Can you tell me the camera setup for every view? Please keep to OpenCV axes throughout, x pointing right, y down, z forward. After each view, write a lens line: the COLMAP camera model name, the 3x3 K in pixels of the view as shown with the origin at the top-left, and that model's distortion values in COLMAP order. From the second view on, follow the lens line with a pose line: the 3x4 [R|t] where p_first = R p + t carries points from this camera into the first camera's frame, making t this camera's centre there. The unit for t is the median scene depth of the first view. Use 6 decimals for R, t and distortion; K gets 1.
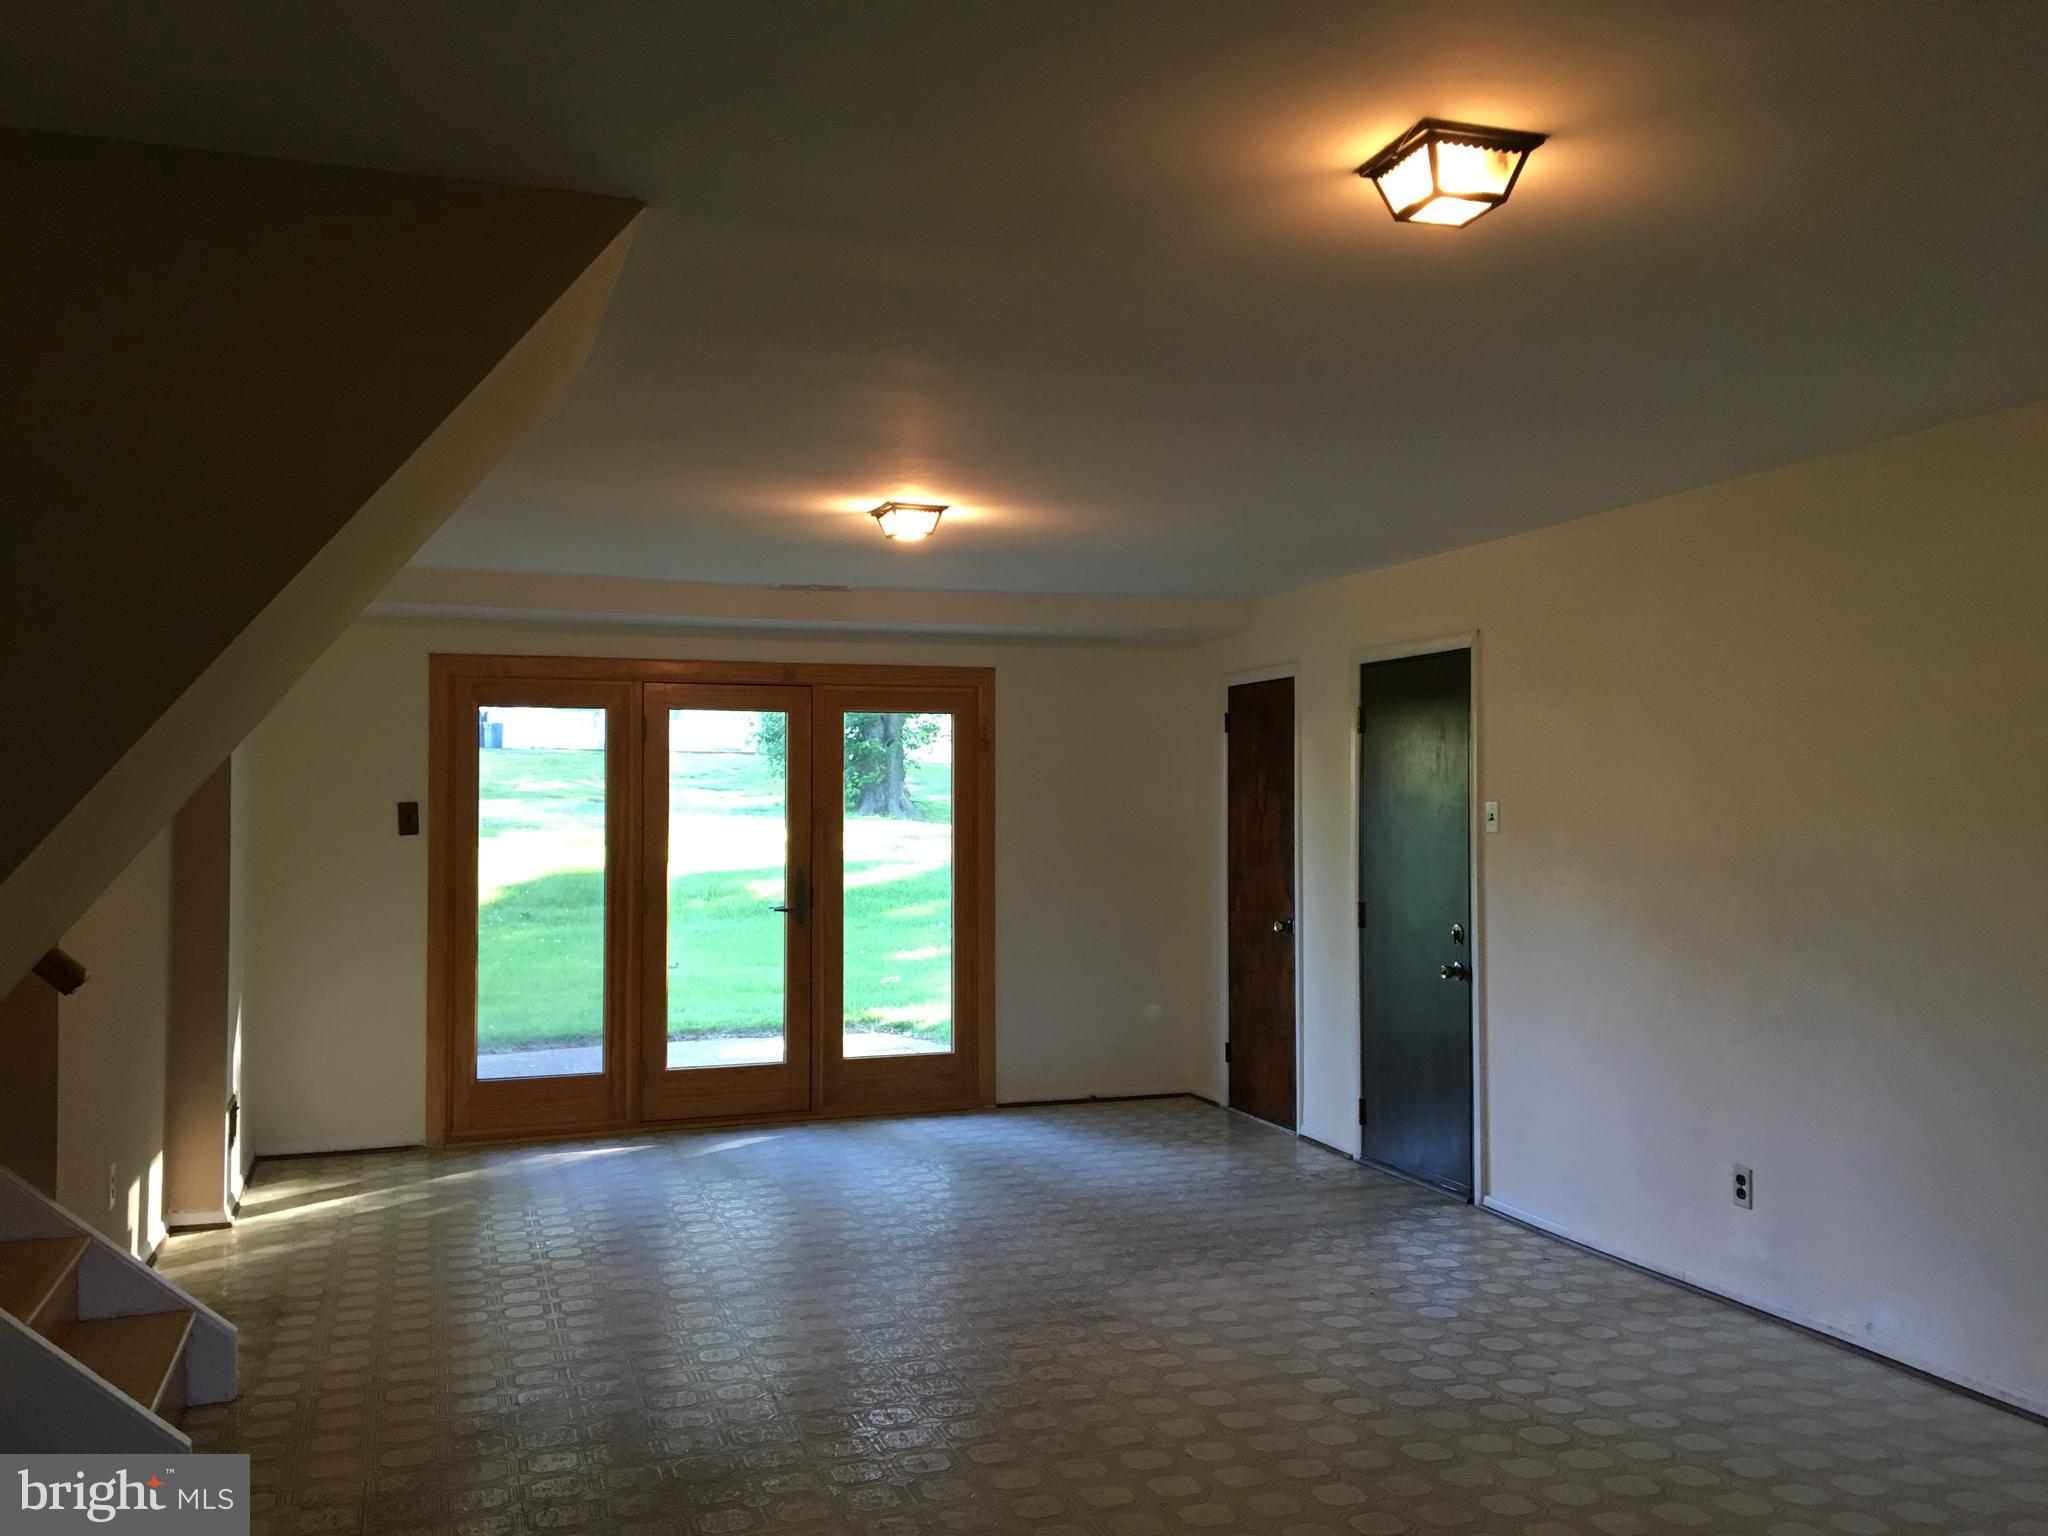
lens RADIAL K [[1723.0, 0, 1015.2], [0, 1723.0, 767.3], [0, 0, 1]] dist [0.111431, -0.175922]
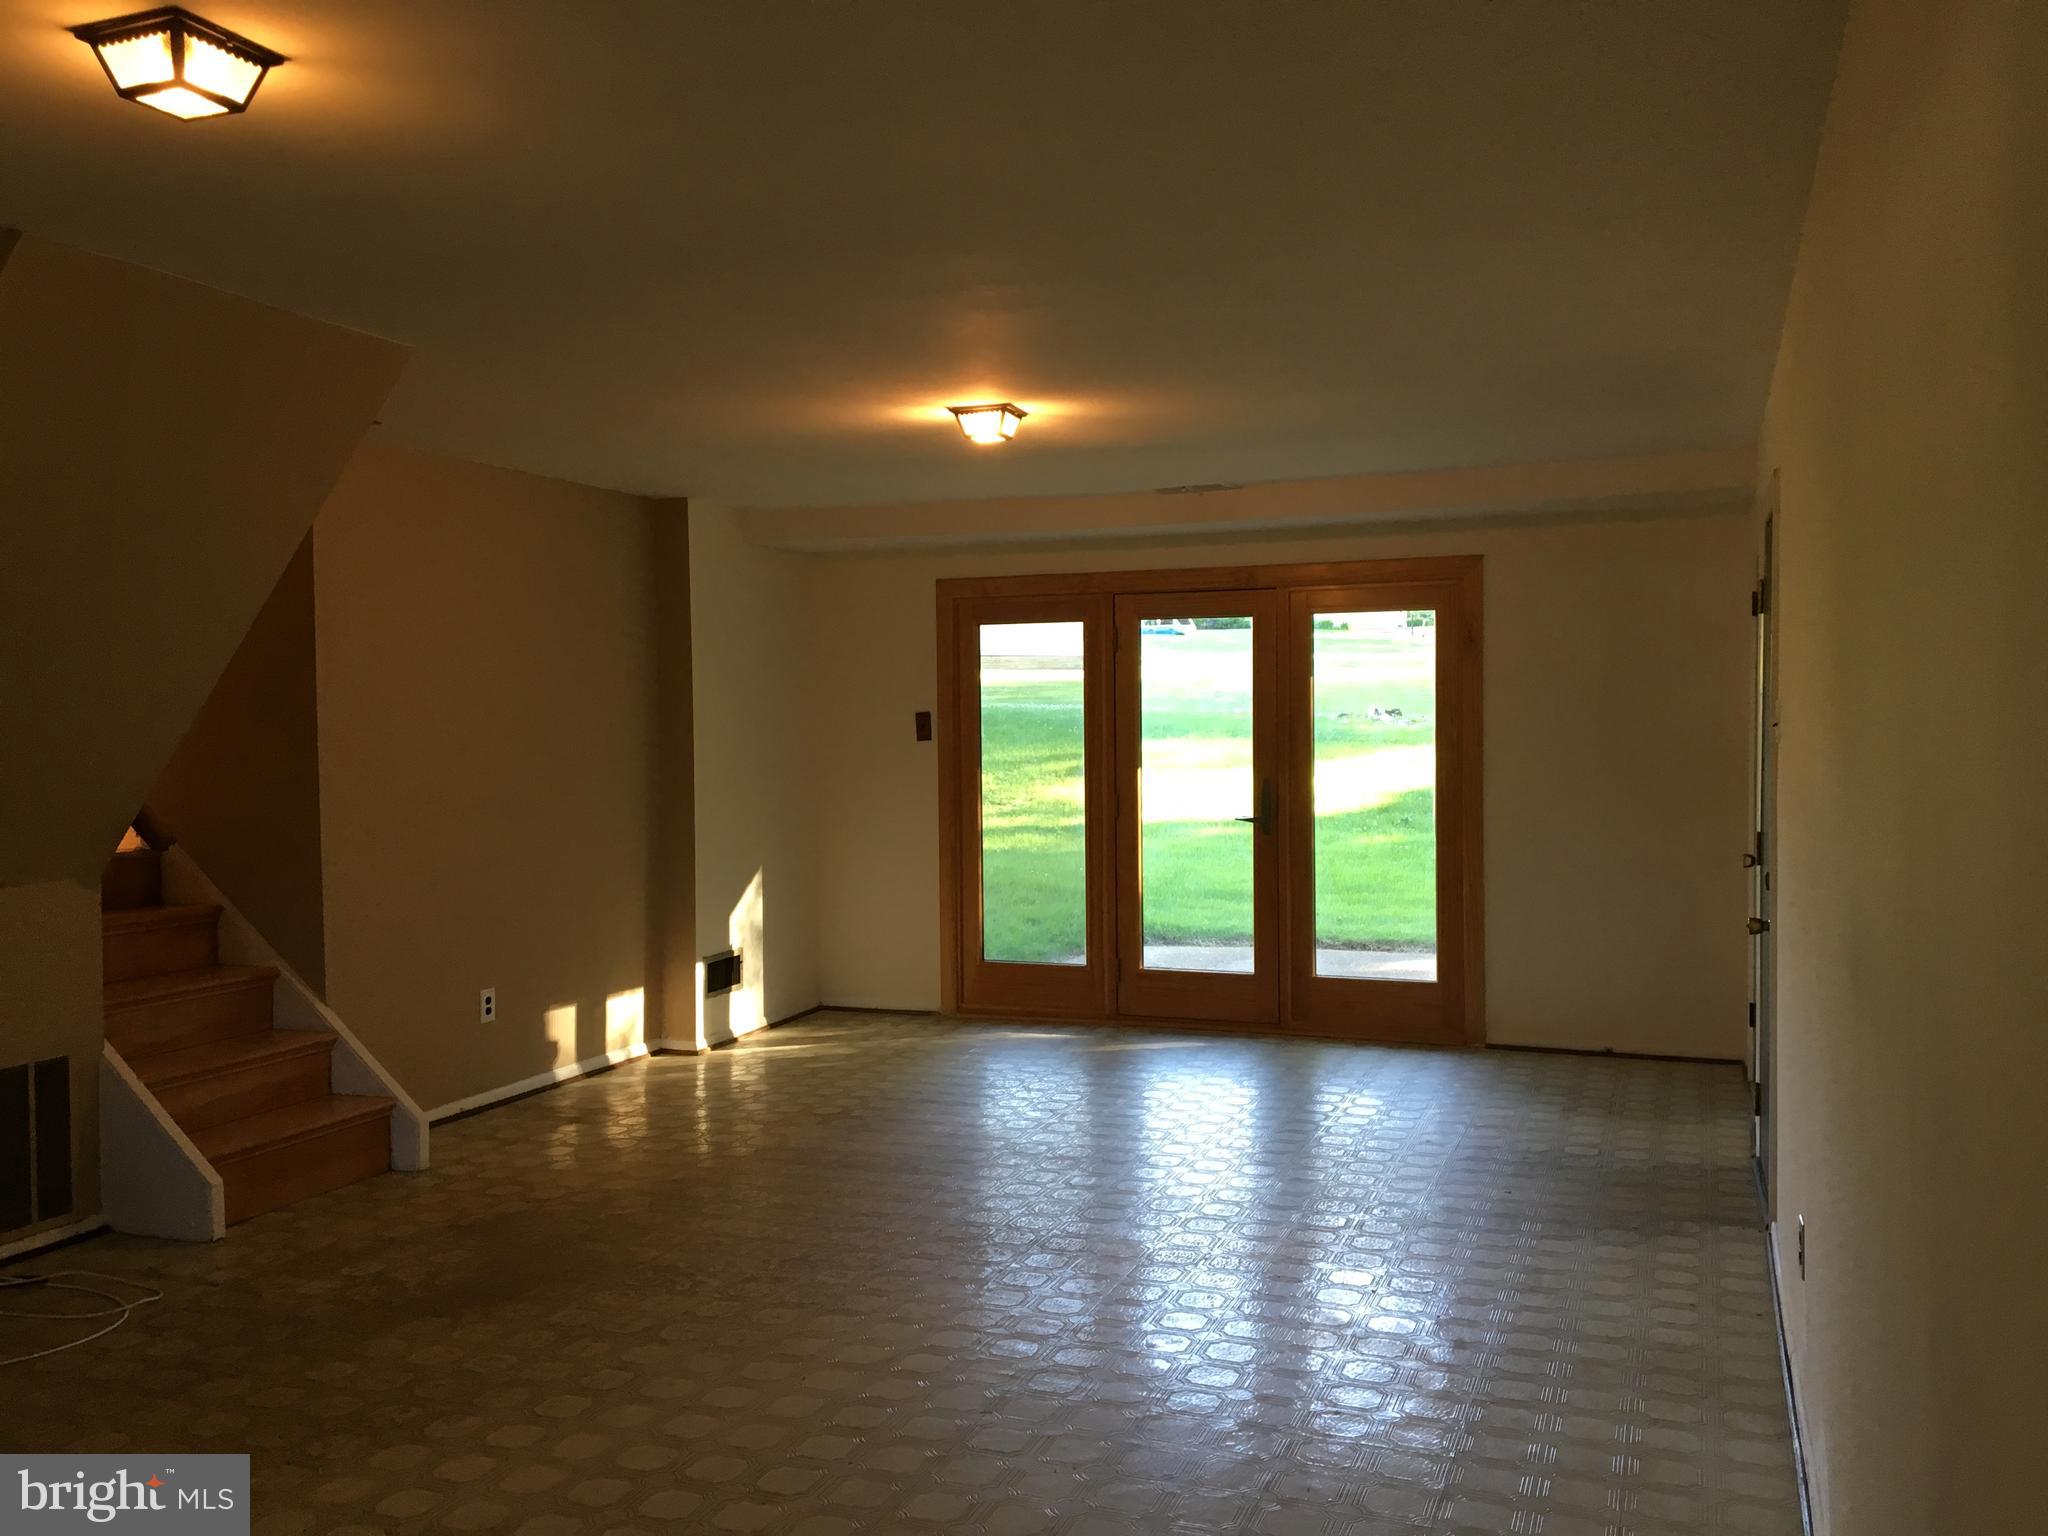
lens RADIAL K [[1723.0, 0, 1015.2], [0, 1723.0, 767.3], [0, 0, 1]] dist [0.111431, -0.175922]
pose [[0.763255, 0.013805, -0.645950, 0.407784], [0.021167, 0.998701, 0.046355, 0.004909], [0.645751, -0.049053, 0.761971, 0.173371]]
